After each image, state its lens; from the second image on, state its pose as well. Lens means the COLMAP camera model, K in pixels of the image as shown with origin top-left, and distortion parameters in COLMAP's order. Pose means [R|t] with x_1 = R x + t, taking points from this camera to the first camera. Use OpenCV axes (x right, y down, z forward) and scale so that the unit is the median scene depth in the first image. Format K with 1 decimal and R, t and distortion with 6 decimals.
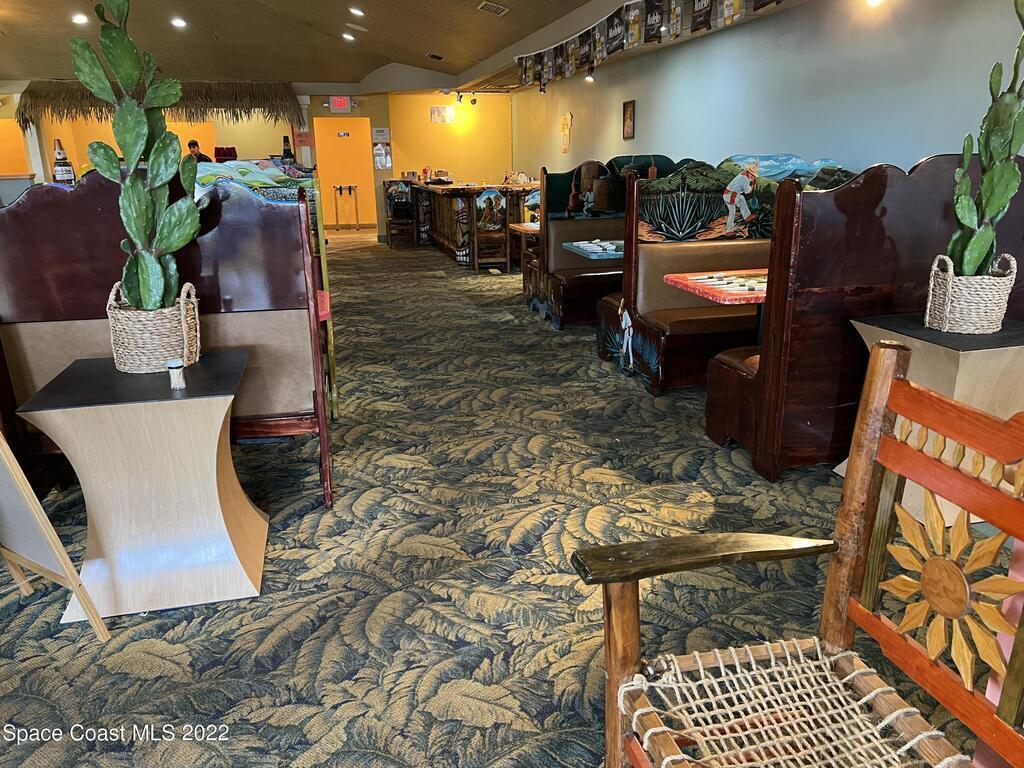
lens RADIAL K [[782.4, 0, 509.7], [0, 782.4, 376.9], [0, 0, 1]] dist [0.061080, -0.074018]
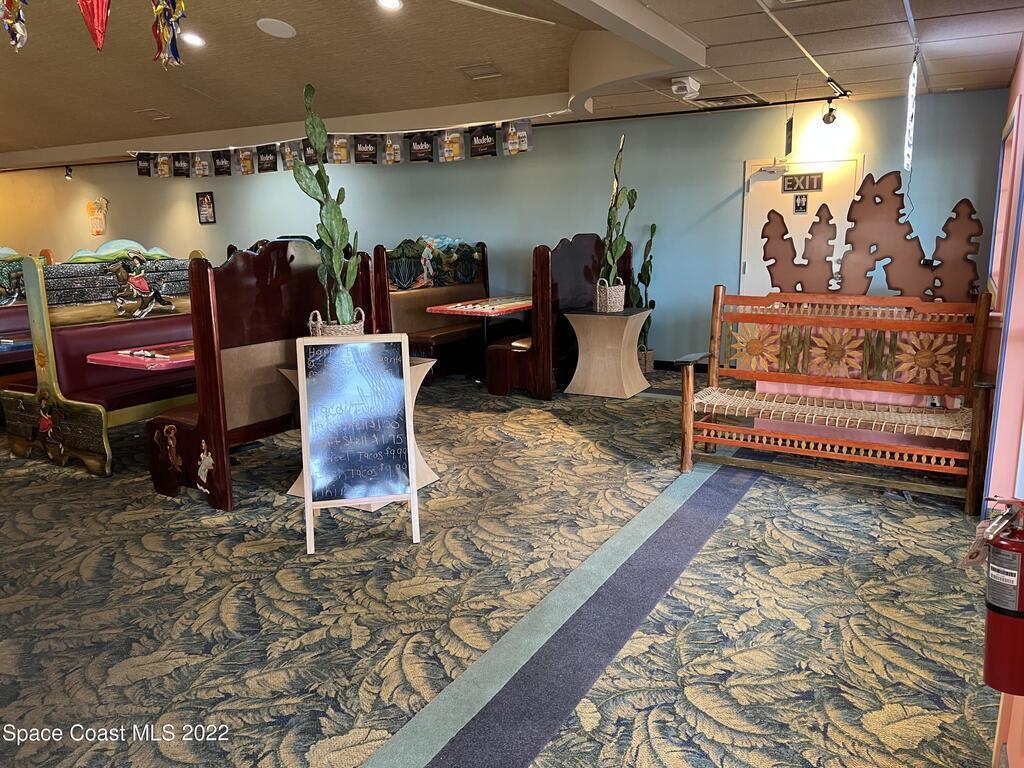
lens RADIAL K [[782.4, 0, 505.1], [0, 782.4, 394.0], [0, 0, 1]] dist [0.061080, -0.074018]
pose [[0.684479, -0.142543, 0.714961, -1.252681], [0.201274, 0.979532, 0.002598, 0.102804], [-0.700697, 0.142125, 0.699159, -0.300059]]
